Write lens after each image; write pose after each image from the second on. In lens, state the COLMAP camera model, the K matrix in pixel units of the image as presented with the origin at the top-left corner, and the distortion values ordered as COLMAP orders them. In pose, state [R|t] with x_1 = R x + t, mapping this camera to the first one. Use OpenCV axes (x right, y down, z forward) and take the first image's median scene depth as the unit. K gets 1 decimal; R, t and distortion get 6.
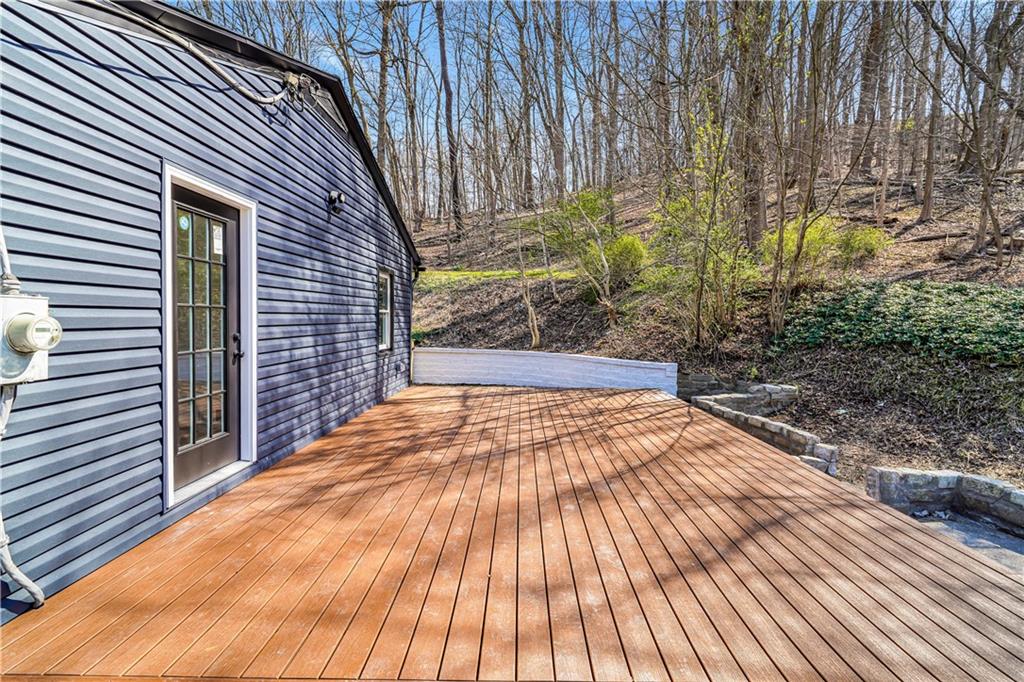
lens RADIAL K [[485.4, 0, 512.0], [0, 485.4, 341.0], [0, 0, 1]] dist [0.001362, -0.000097]
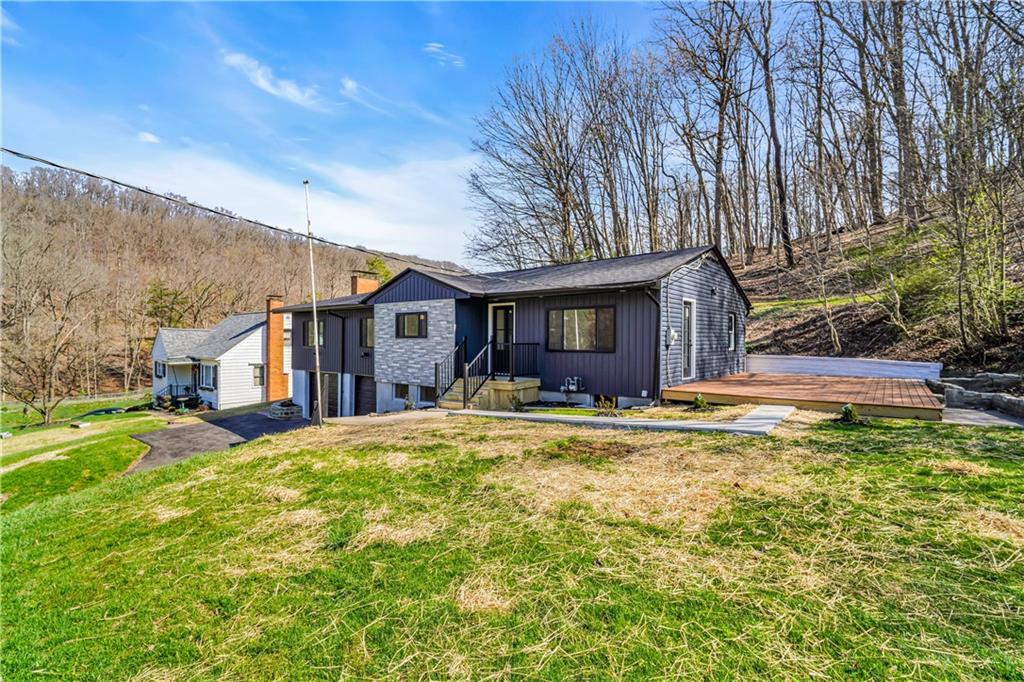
lens RADIAL K [[485.4, 0, 512.0], [0, 485.4, 341.0], [0, 0, 1]] dist [0.001362, -0.000097]
pose [[0.798835, -0.007572, -0.601502, 0.239526], [-0.020734, 0.998980, -0.040113, 0.083111], [0.601192, 0.044515, 0.797863, -1.234433]]
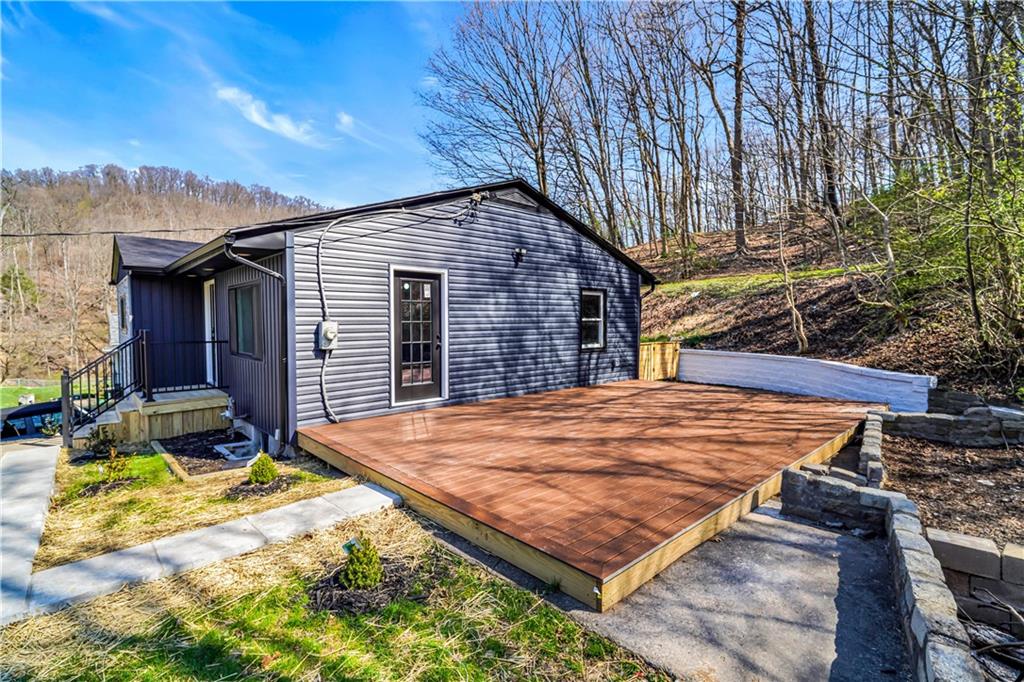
lens RADIAL K [[472.8, 0, 512.0], [0, 472.8, 341.0], [0, 0, 1]] dist [-0.000068, -0.000055]
pose [[0.674765, 0.015004, -0.737880, 0.570710], [-0.020242, 0.999793, 0.001820, 0.000409], [0.737755, 0.013708, 0.674929, -0.058631]]
